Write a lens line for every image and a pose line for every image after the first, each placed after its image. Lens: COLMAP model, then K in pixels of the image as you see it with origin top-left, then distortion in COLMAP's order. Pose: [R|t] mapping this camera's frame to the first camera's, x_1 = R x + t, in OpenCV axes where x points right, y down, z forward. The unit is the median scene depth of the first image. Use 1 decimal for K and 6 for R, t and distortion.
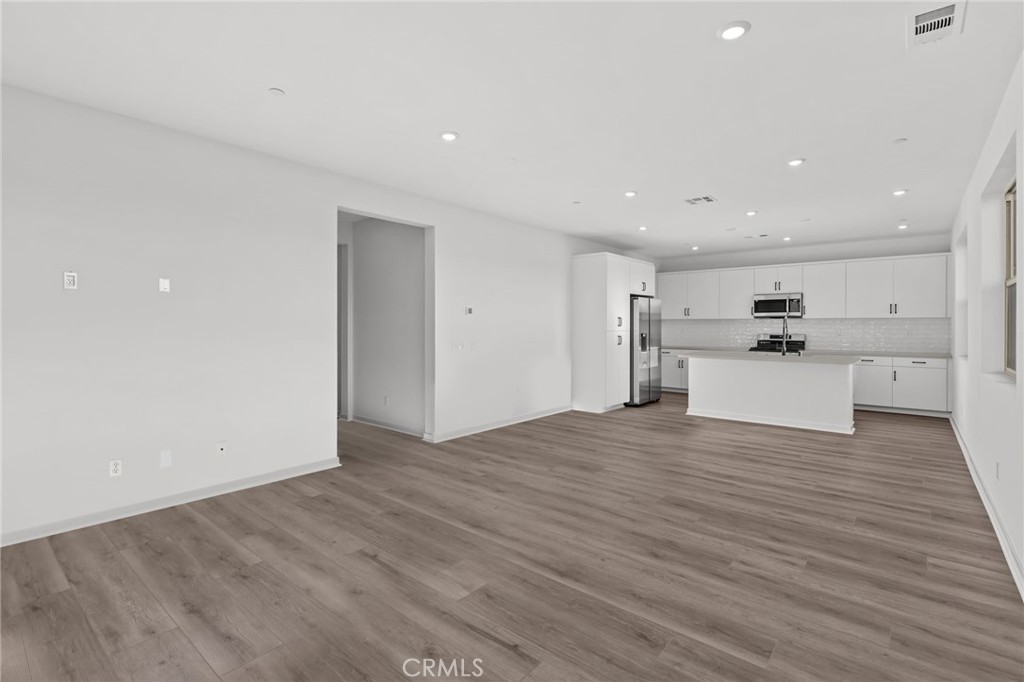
lens RADIAL K [[477.6, 0, 505.9], [0, 477.6, 335.1], [0, 0, 1]] dist [0.000363, 0.000437]
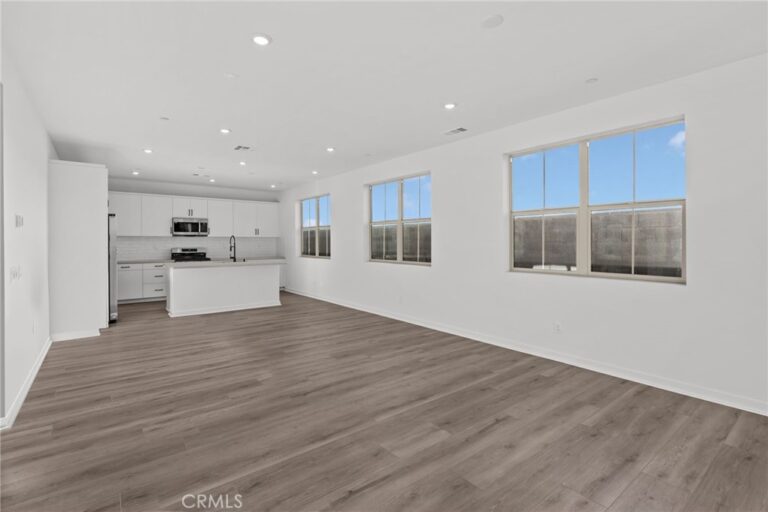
lens RADIAL K [[358.2, 0, 384.2], [0, 358.2, 242.3], [0, 0, 1]] dist [0.000363, 0.000437]
pose [[0.198402, -0.003378, 0.980115, -0.359990], [0.020394, 0.999792, -0.000683, -0.007245], [-0.979909, 0.020124, 0.198430, 0.294388]]
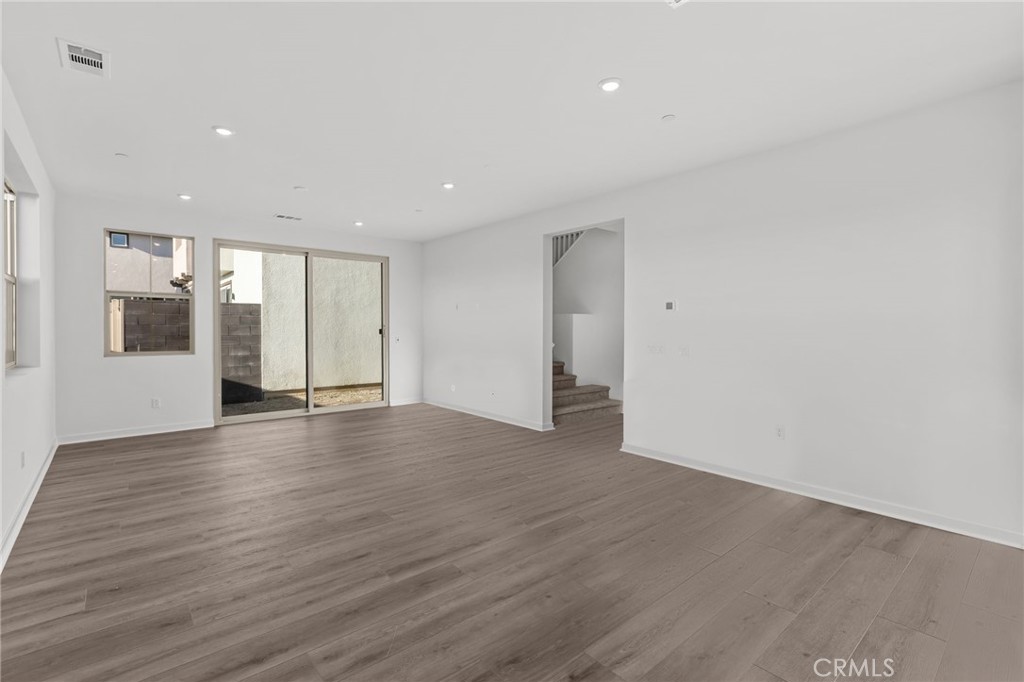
lens RADIAL K [[469.6, 0, 503.6], [0, 469.6, 330.7], [0, 0, 1]] dist [0.018785, 0.000241]
pose [[-0.172943, 0.002075, -0.984930, 0.560655], [-0.019543, 0.999794, 0.005538, -0.006312], [0.984738, 0.020206, -0.172867, 0.658653]]
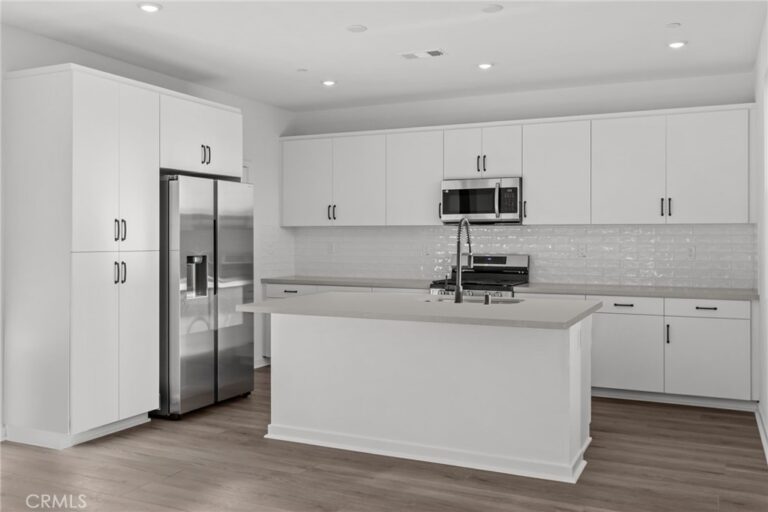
lens RADIAL K [[692.0, 0, 379.9], [0, 692.0, 249.6], [0, 0, 1]] dist [0.004137, -0.002718]
pose [[0.967964, -0.004345, 0.251051, 0.303198], [0.005132, 0.999984, -0.002483, -0.007216], [-0.251036, 0.003692, 0.967971, 0.327915]]
